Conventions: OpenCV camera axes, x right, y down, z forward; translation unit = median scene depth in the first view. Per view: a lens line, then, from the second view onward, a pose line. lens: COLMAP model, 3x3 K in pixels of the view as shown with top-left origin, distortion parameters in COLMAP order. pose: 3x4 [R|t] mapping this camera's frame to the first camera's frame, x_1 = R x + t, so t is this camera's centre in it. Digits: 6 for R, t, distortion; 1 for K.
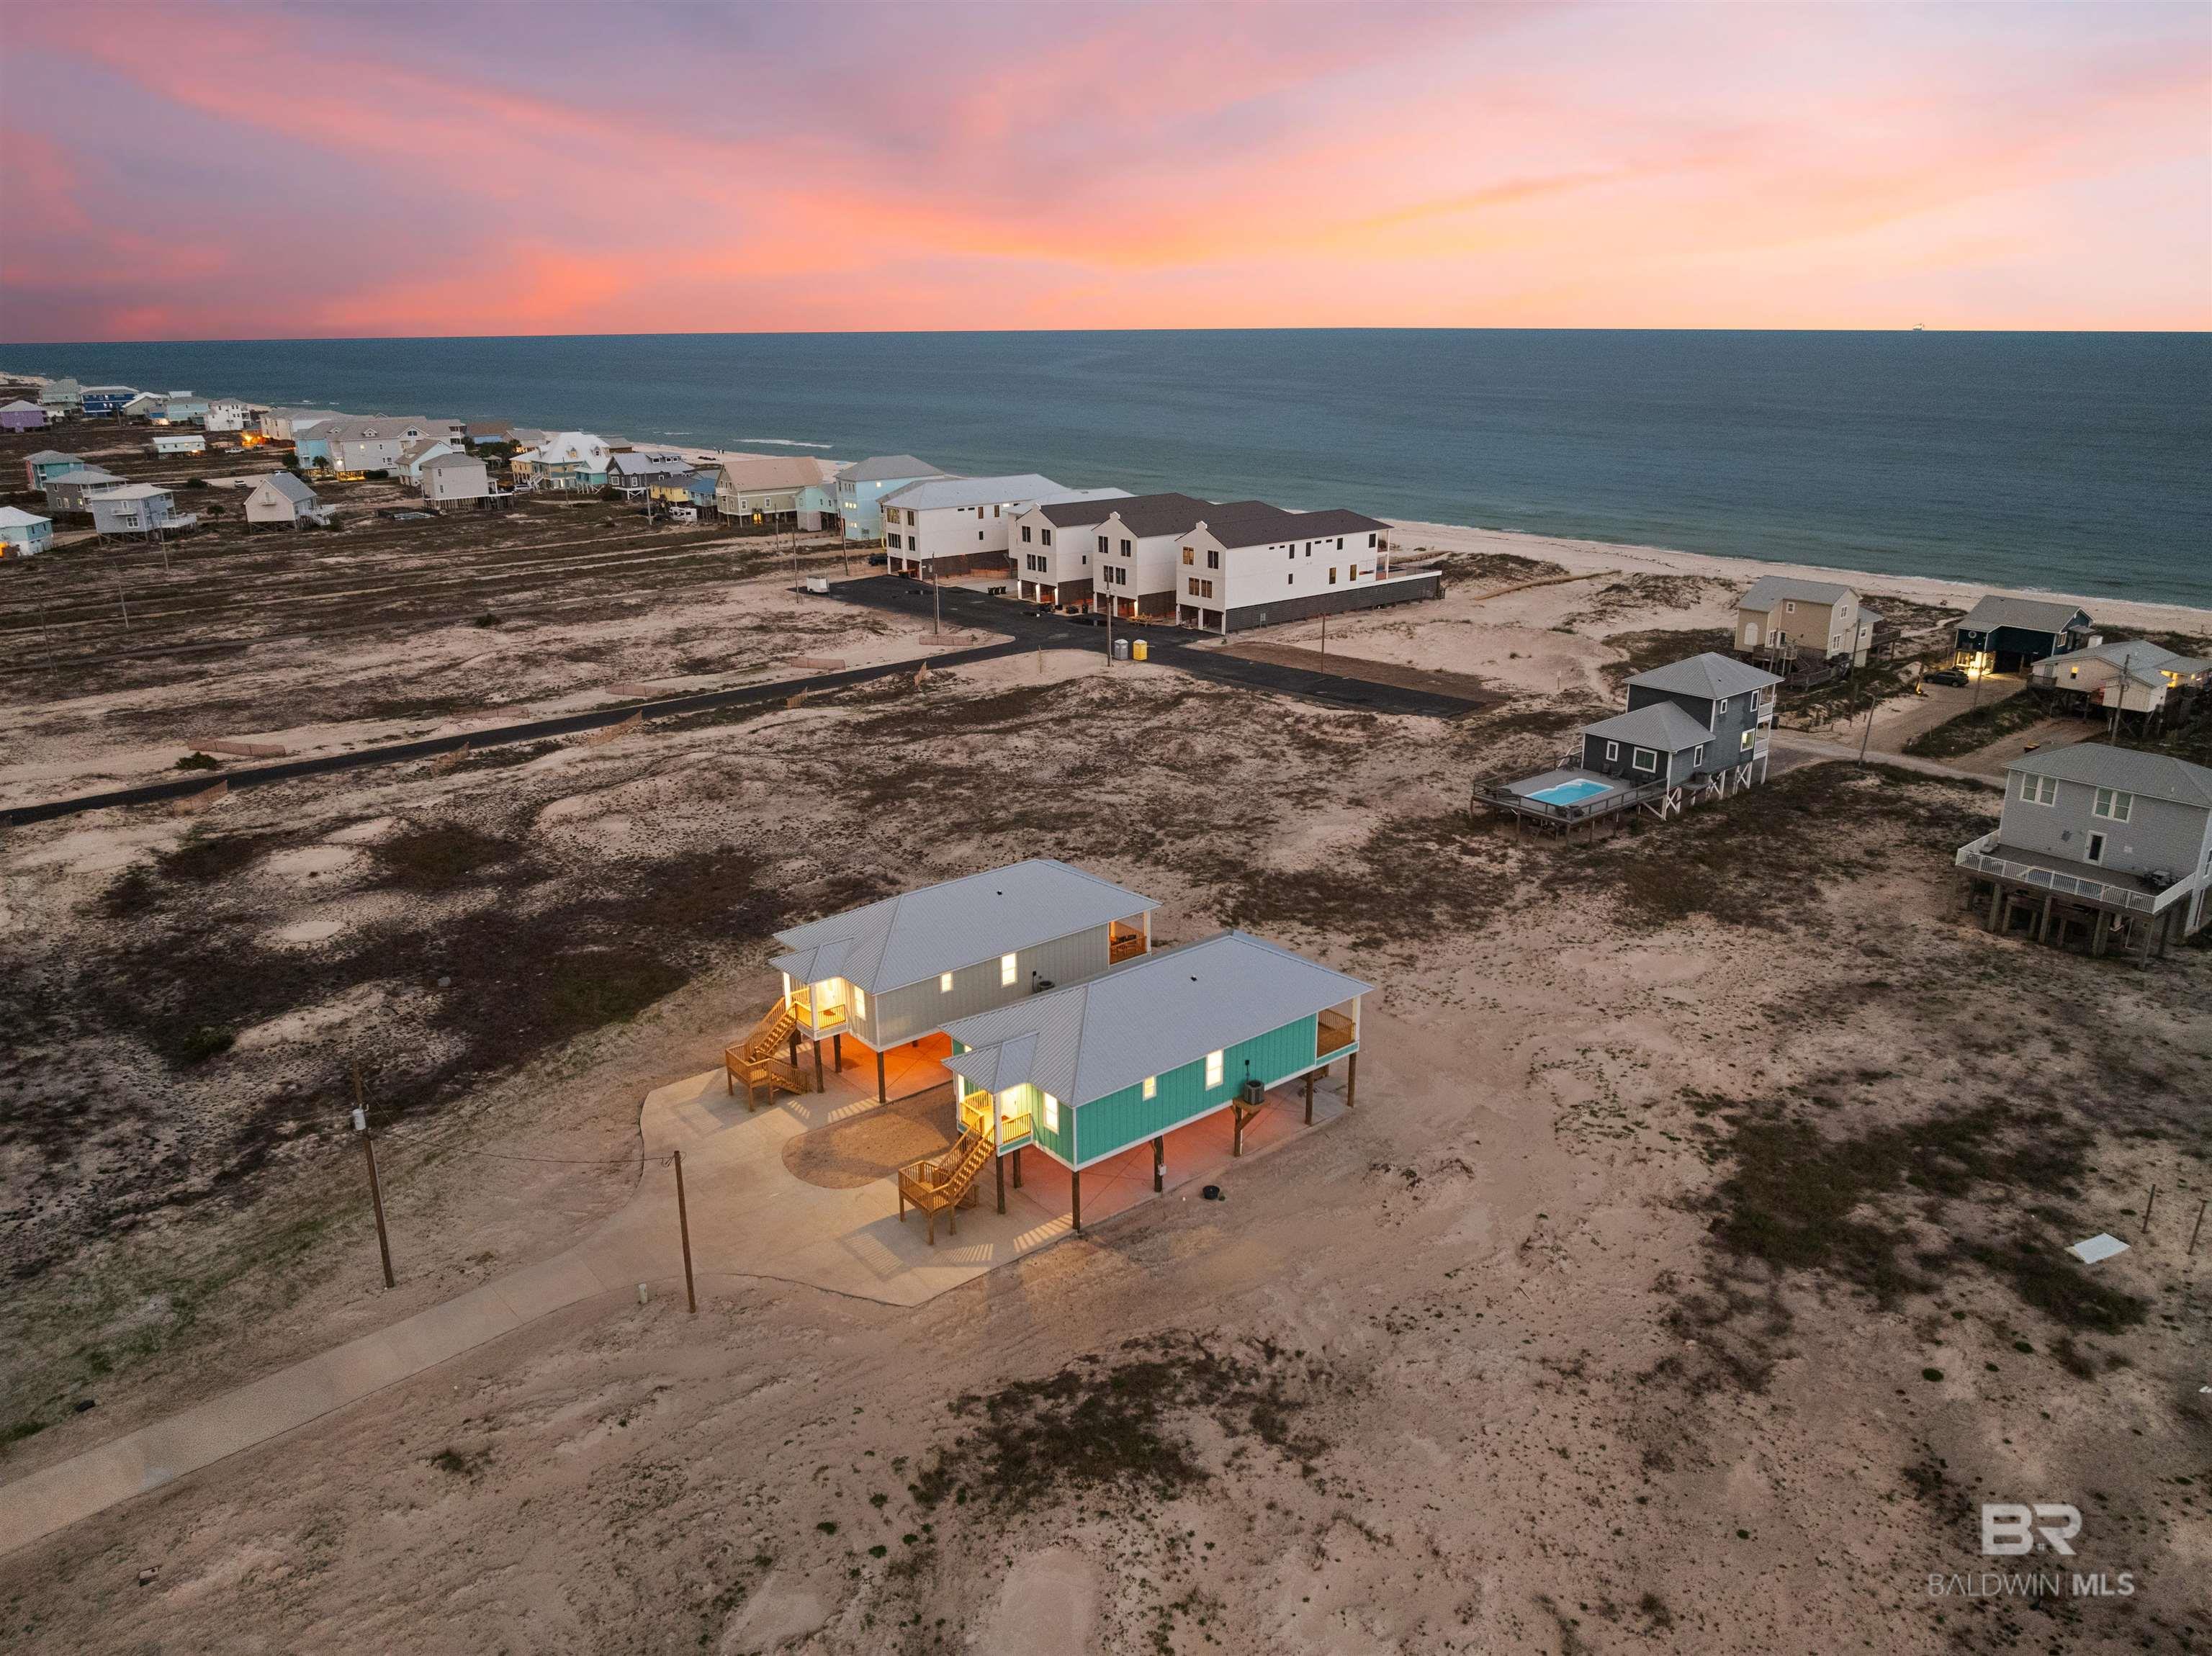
lens RADIAL K [[1567.2, 0, 1111.5], [0, 1567.2, 779.3], [0, 0, 1]] dist [-0.033707, -0.006235]
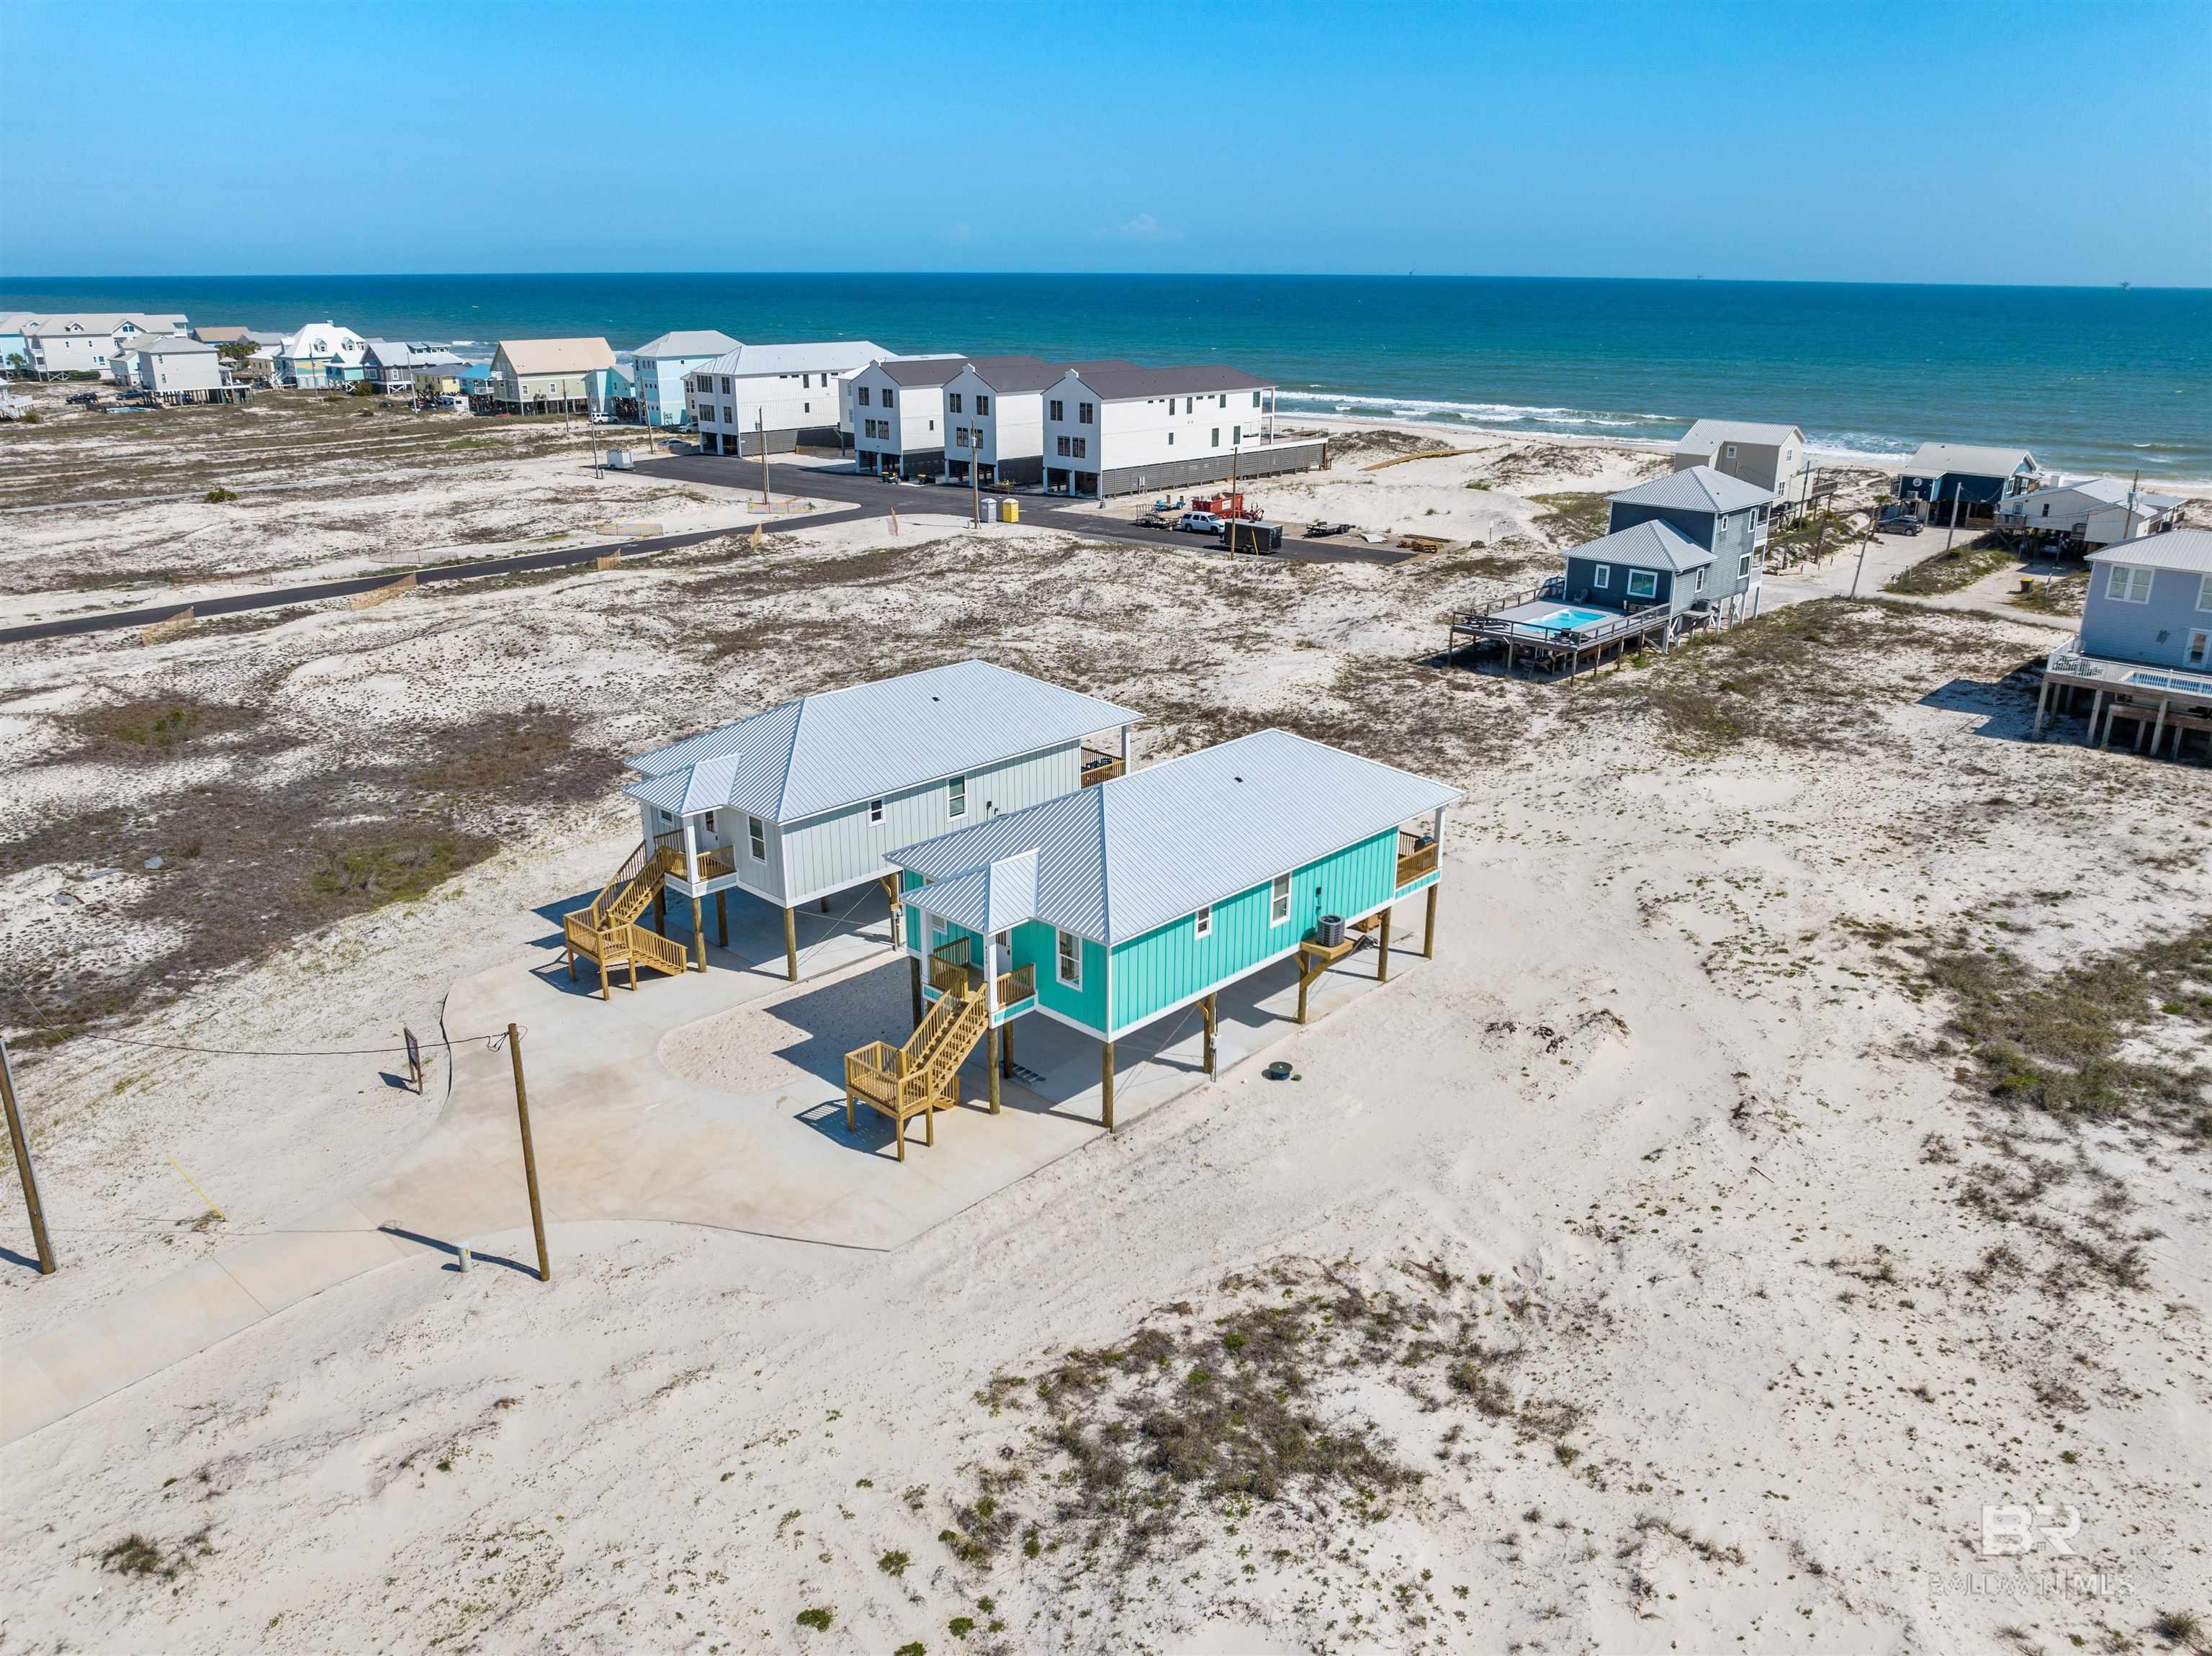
lens RADIAL K [[1594.3, 0, 1113.7], [0, 1594.3, 796.0], [0, 0, 1]] dist [-0.042176, 0.002897]
pose [[0.991959, -0.028952, 0.123207, -0.067004], [0.024331, 0.998949, 0.038845, 0.074386], [-0.124202, -0.035534, 0.991620, 0.200762]]
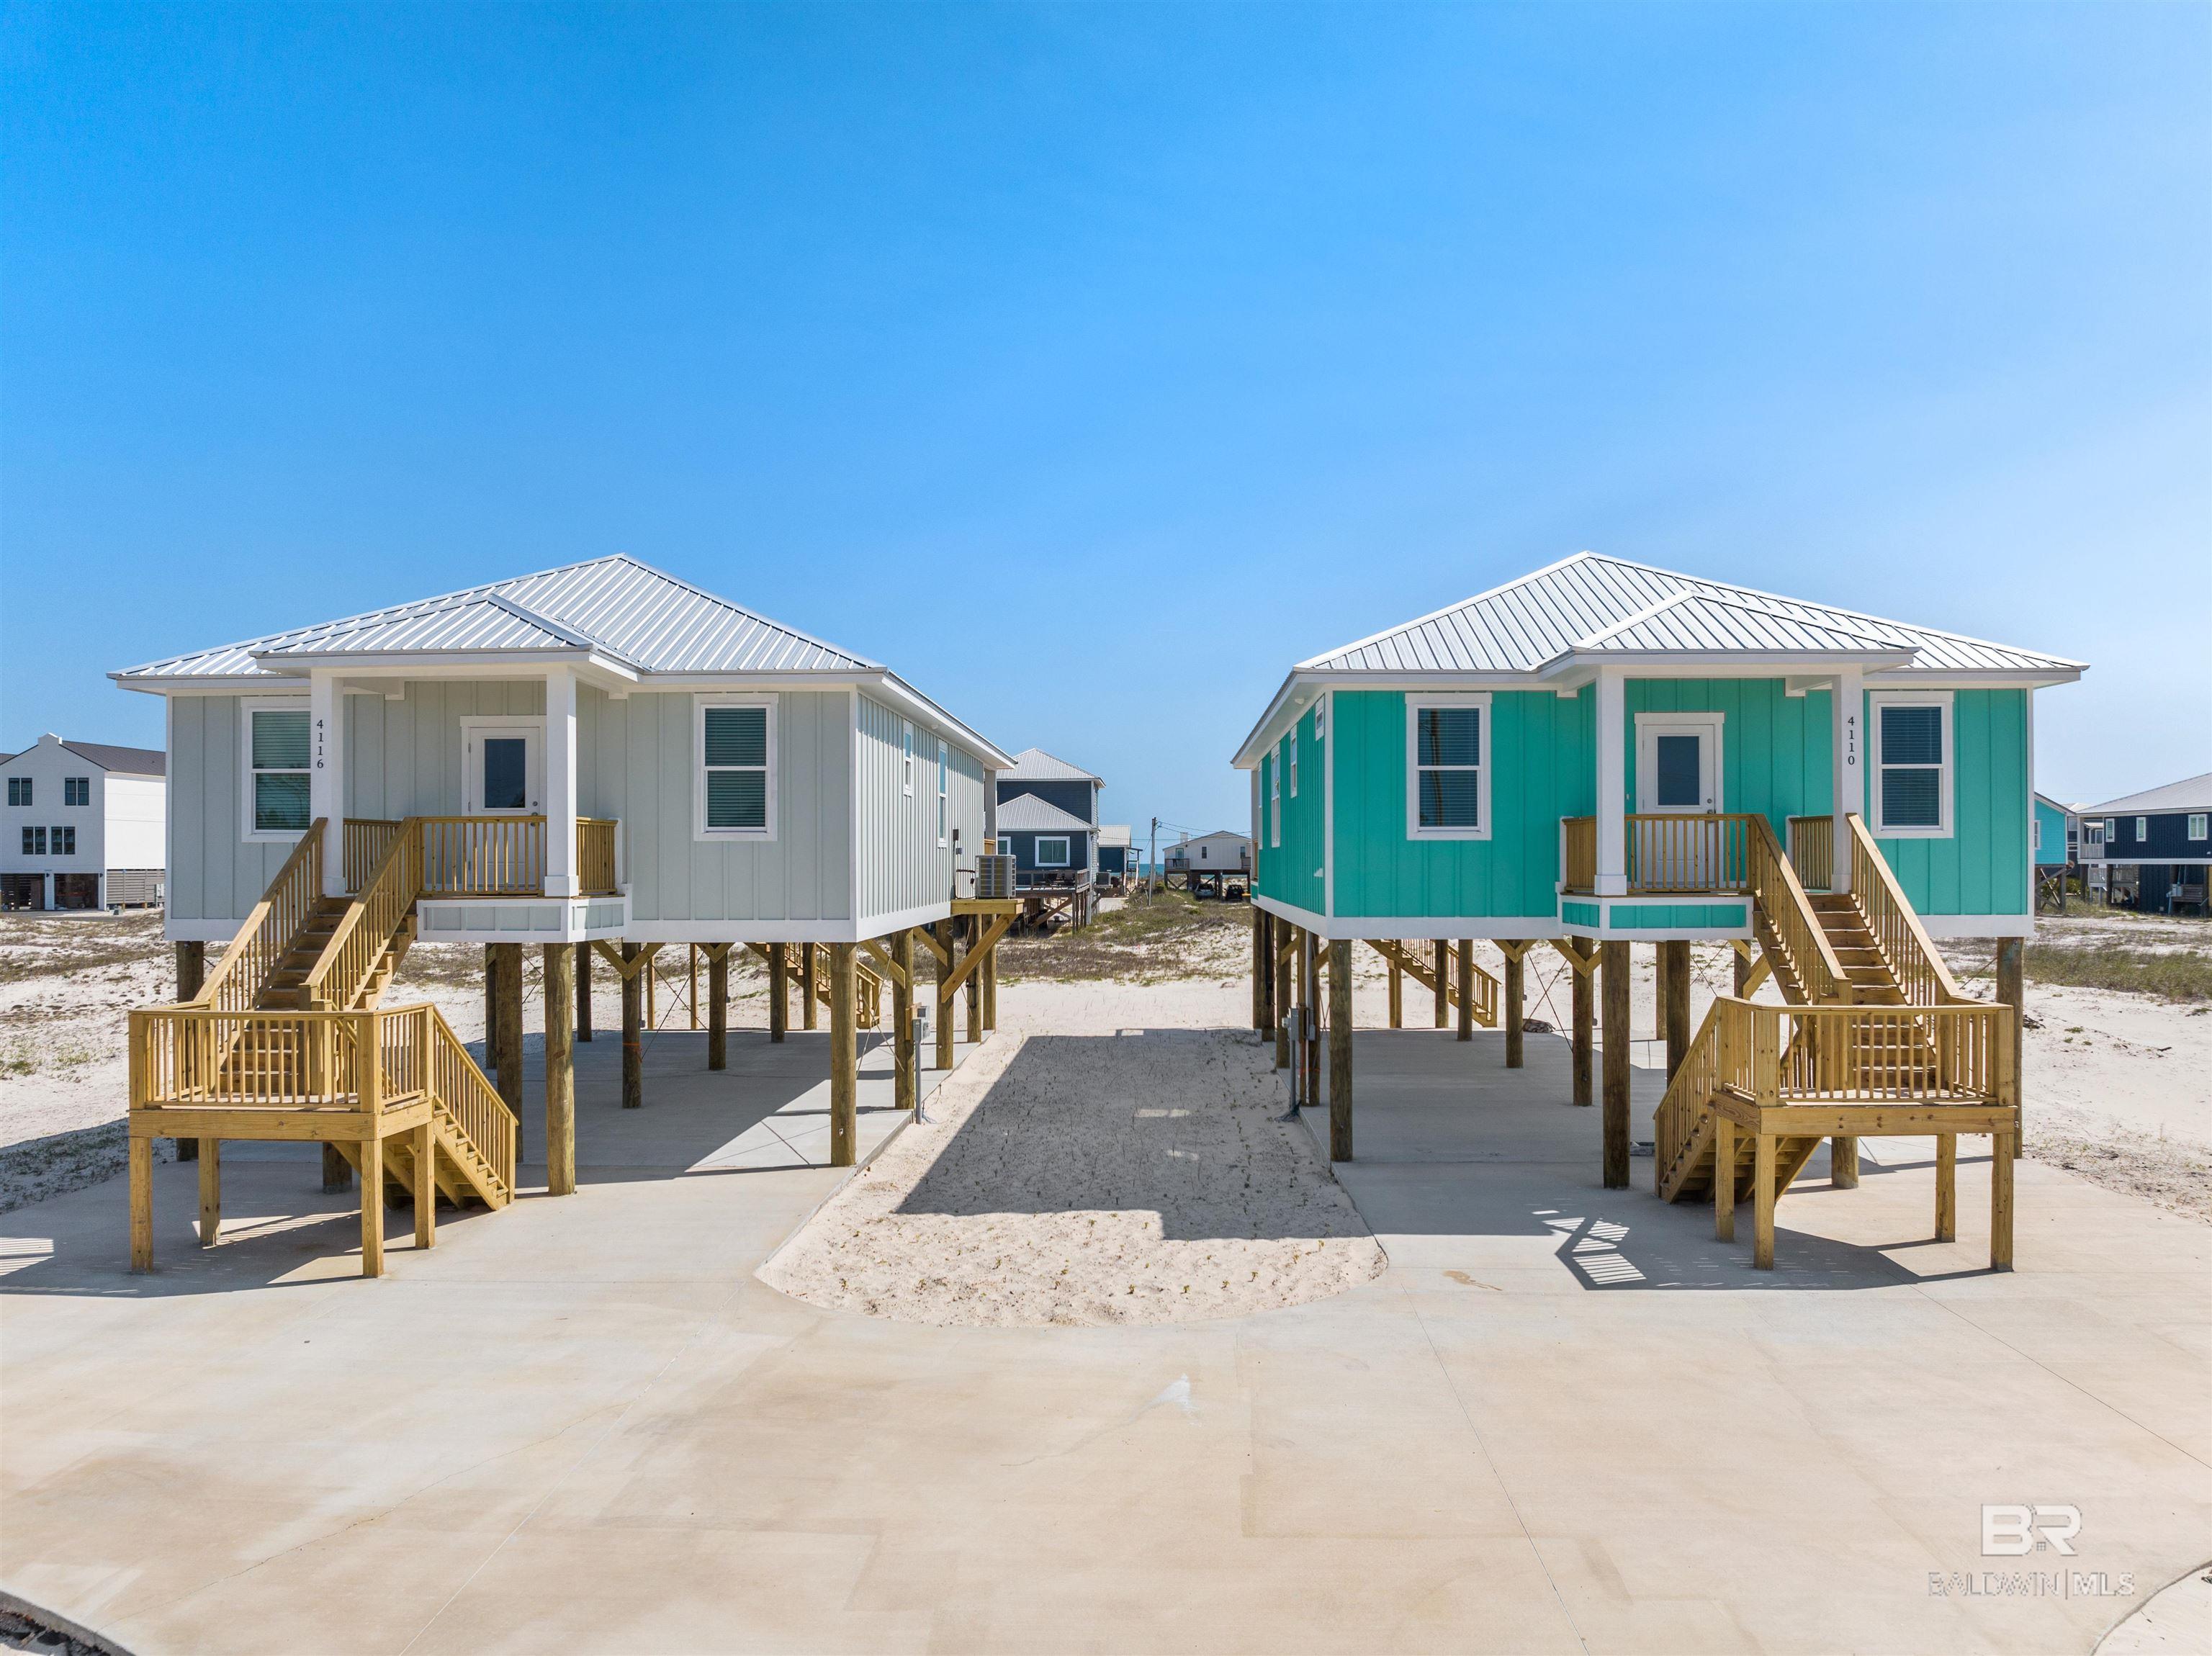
lens RADIAL K [[1573.6, 0, 1121.1], [0, 1573.6, 847.6], [0, 0, 1]] dist [-0.043250, 0.006252]
pose [[0.653958, 0.013724, 0.756407, -0.238837], [0.208396, 0.957886, -0.197550, 0.165686], [-0.727262, 0.286821, 0.623557, 0.604044]]
